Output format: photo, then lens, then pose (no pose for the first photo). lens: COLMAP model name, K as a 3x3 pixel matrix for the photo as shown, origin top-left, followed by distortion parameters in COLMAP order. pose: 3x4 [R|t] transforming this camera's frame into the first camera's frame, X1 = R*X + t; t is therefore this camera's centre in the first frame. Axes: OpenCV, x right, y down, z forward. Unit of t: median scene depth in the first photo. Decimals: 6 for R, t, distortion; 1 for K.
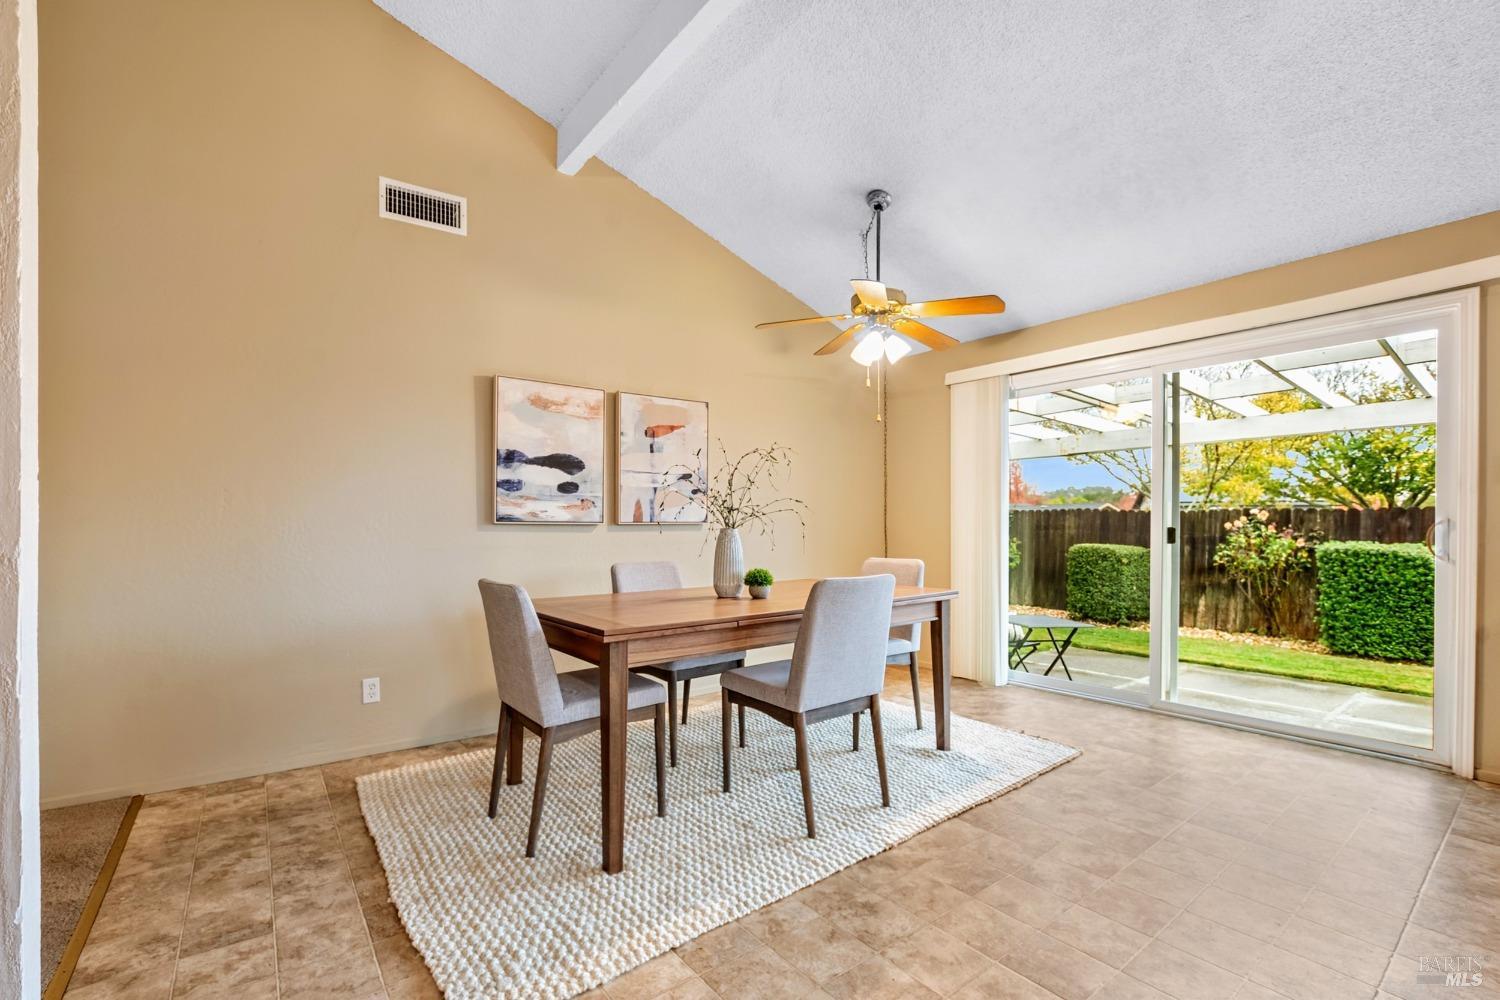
lens RADIAL K [[663.5, 0, 747.5], [0, 663.5, 535.2], [0, 0, 1]] dist [-0.040295, 0.010184]
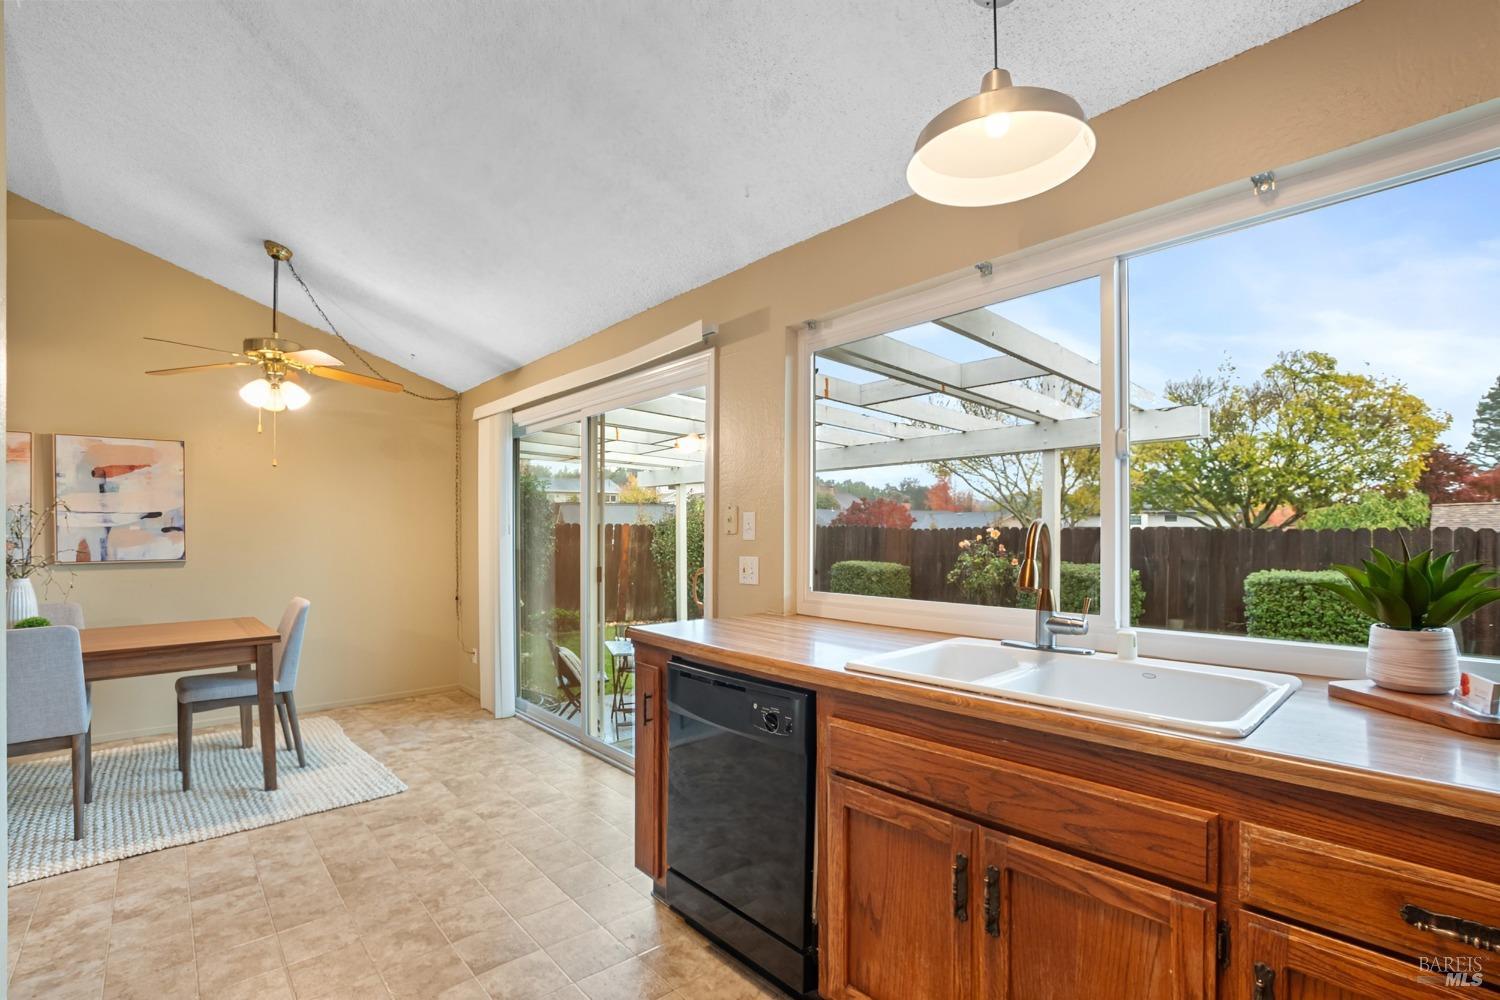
lens RADIAL K [[683.0, 0, 748.6], [0, 683.0, 531.8], [0, 0, 1]] dist [-0.029137, 0.001182]
pose [[0.997461, -0.003258, 0.071139, 0.762865], [0.004393, 0.999865, -0.015802, -0.044465], [-0.071078, 0.016074, 0.997341, -0.079094]]
